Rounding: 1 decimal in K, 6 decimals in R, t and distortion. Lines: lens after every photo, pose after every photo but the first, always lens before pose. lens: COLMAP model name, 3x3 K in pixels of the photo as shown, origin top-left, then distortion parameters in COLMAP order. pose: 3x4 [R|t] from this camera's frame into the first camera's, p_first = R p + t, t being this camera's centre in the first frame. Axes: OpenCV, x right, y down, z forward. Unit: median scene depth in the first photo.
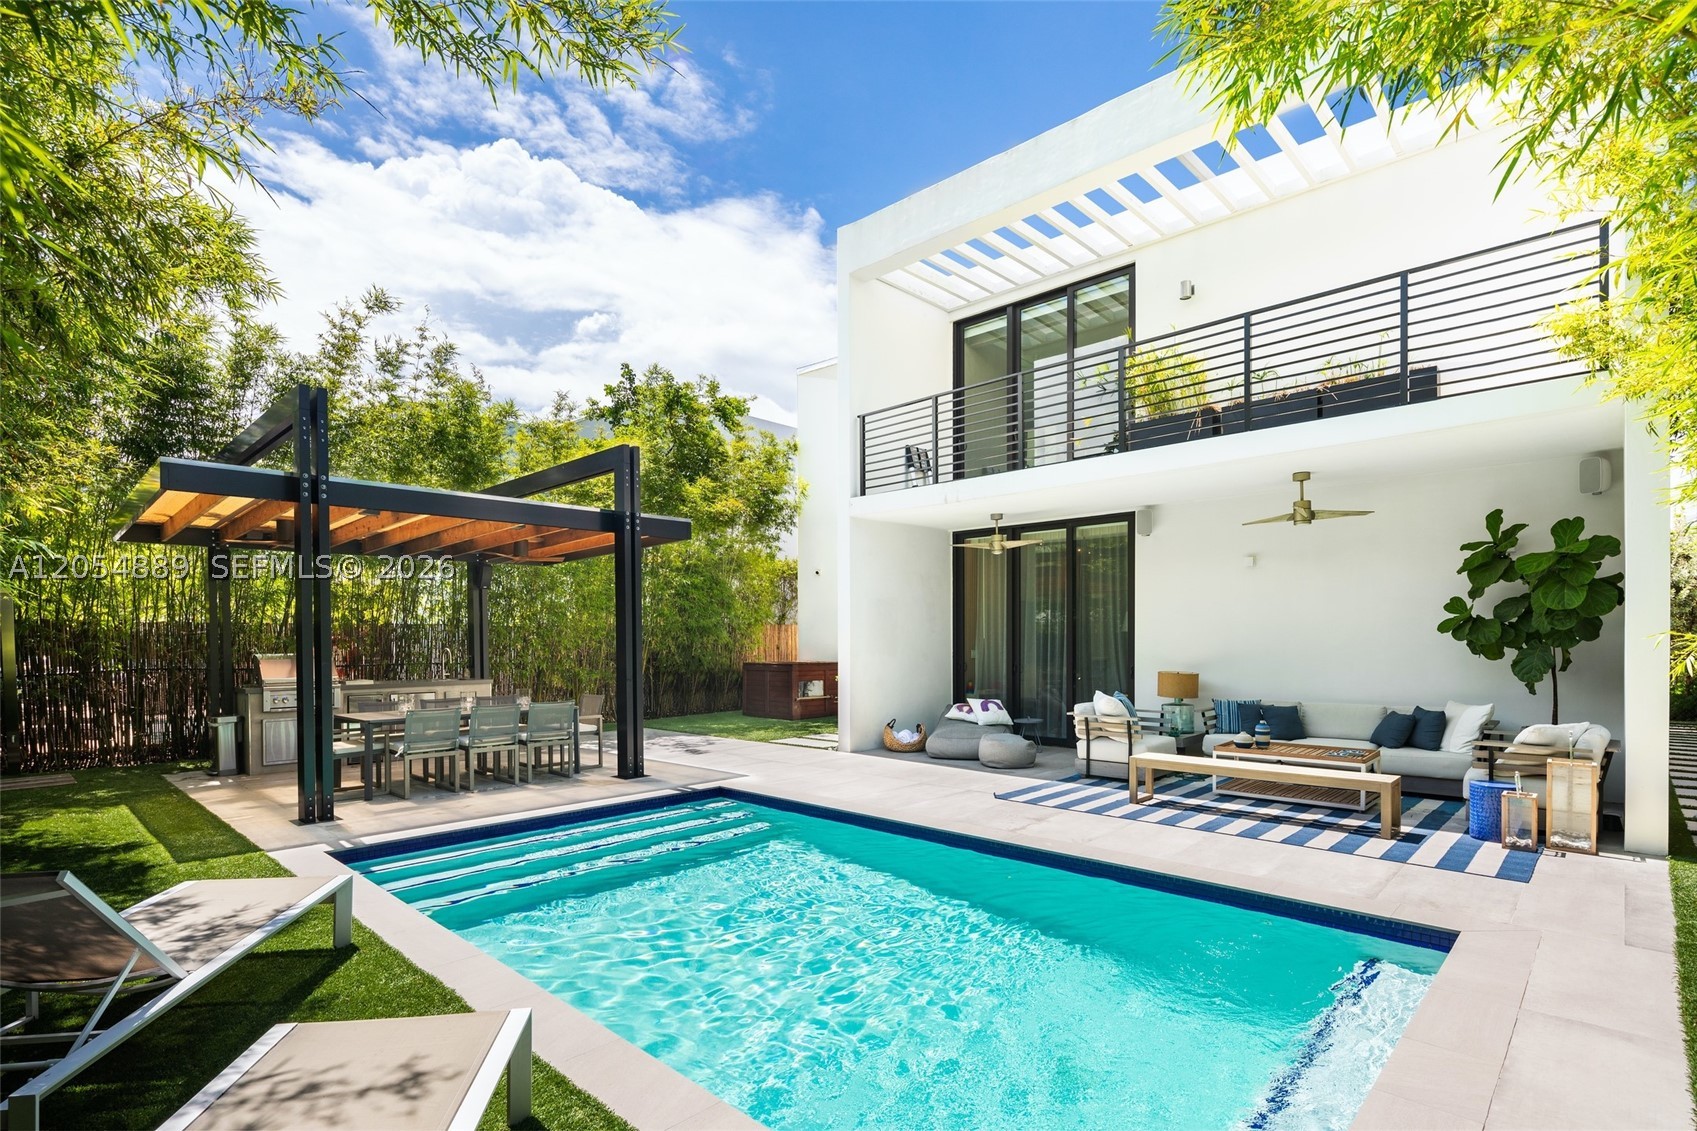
lens RADIAL K [[822.5, 0, 851.8], [0, 822.5, 645.0], [0, 0, 1]] dist [-0.000467, 0.000145]
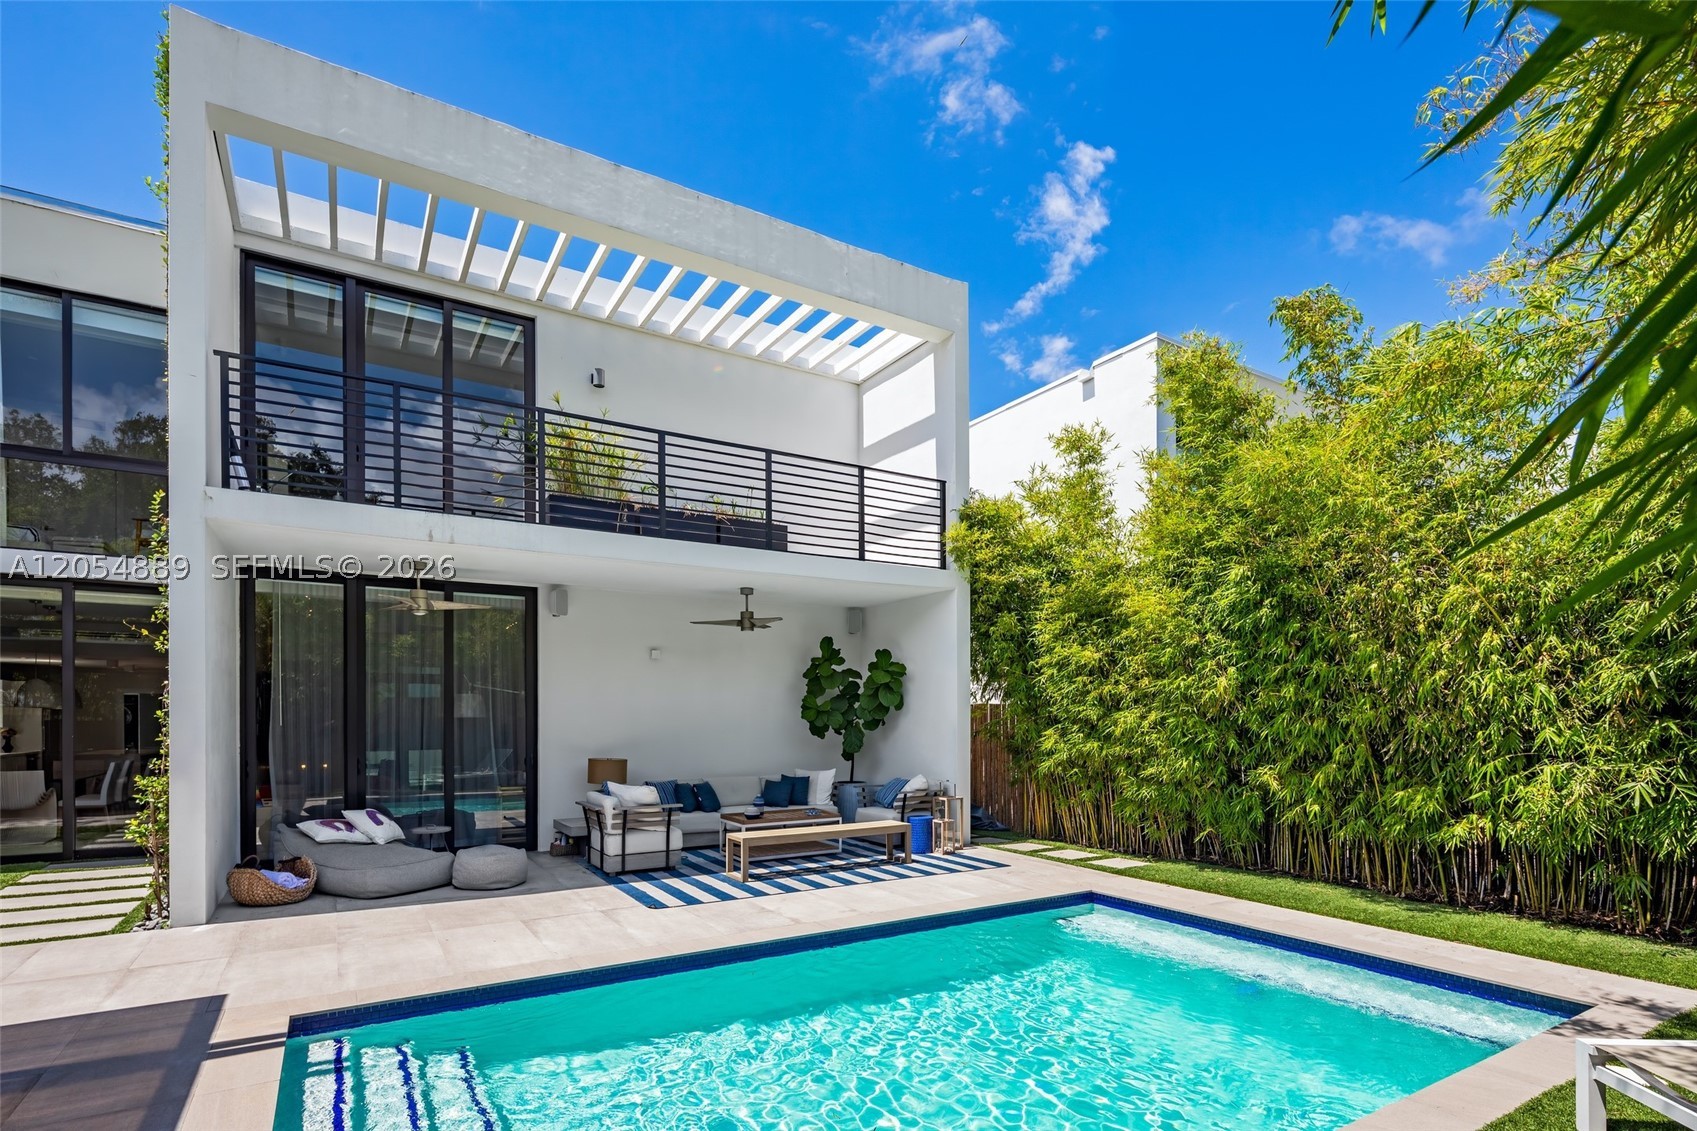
lens RADIAL K [[822.5, 0, 847.7], [0, 822.5, 713.1], [0, 0, 1]] dist [-0.000467, 0.000145]
pose [[0.249121, 0.011694, 0.968402, -0.492454], [0.009228, 0.999853, -0.014447, -0.005243], [-0.968428, 0.012535, 0.248976, 0.461788]]
